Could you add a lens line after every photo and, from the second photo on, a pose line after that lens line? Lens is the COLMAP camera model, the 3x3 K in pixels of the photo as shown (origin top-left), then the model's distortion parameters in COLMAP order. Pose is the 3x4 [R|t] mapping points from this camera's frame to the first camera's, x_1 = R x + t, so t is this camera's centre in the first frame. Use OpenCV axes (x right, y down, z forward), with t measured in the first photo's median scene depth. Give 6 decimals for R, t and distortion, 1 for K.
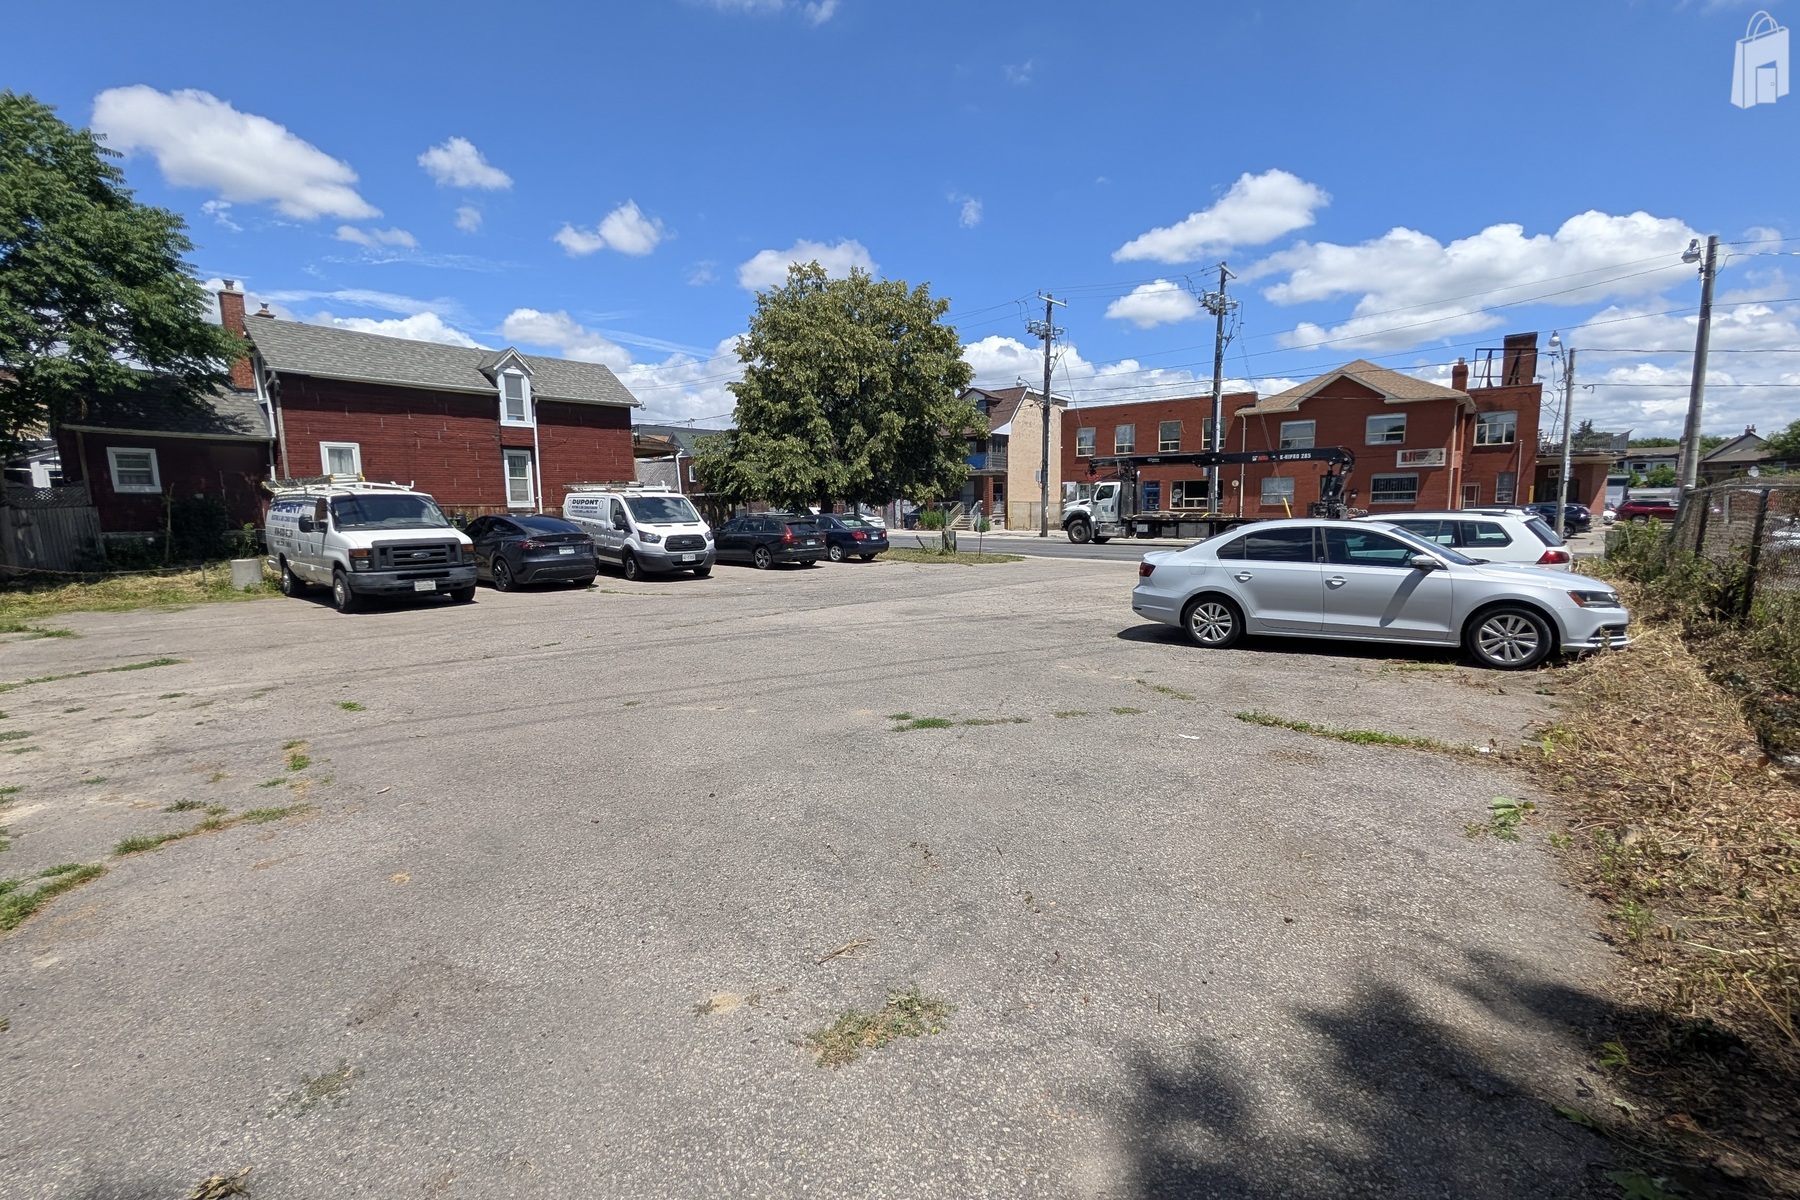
lens RADIAL K [[794.6, 0, 924.2], [0, 794.6, 603.4], [0, 0, 1]] dist [-0.000928, -0.000083]
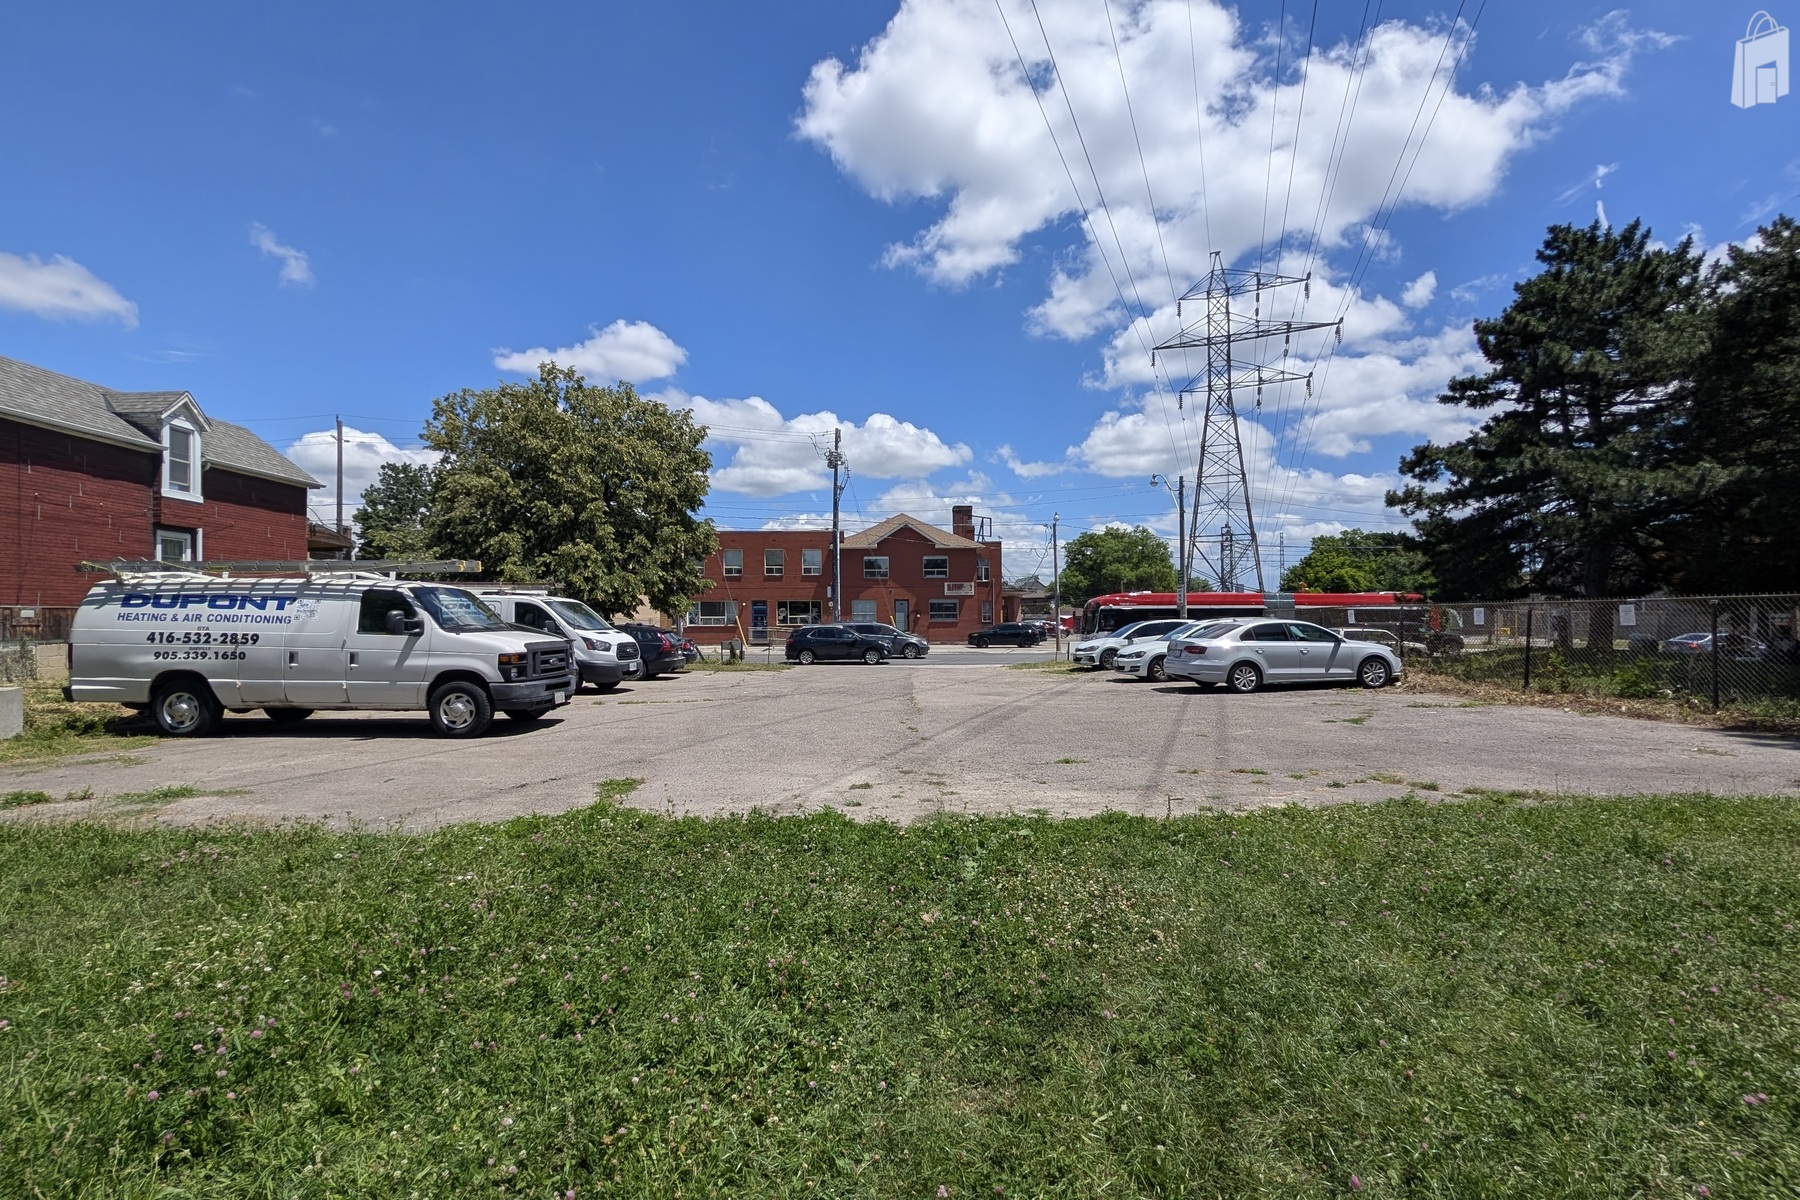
lens RADIAL K [[800.2, 0, 900.9], [0, 800.2, 625.8], [0, 0, 1]] dist [-0.000378, -0.000161]
pose [[0.748934, 0.004733, 0.662628, -0.462567], [0.078291, 0.992338, -0.095577, 0.006287], [-0.658003, 0.123459, 0.742825, 0.059415]]
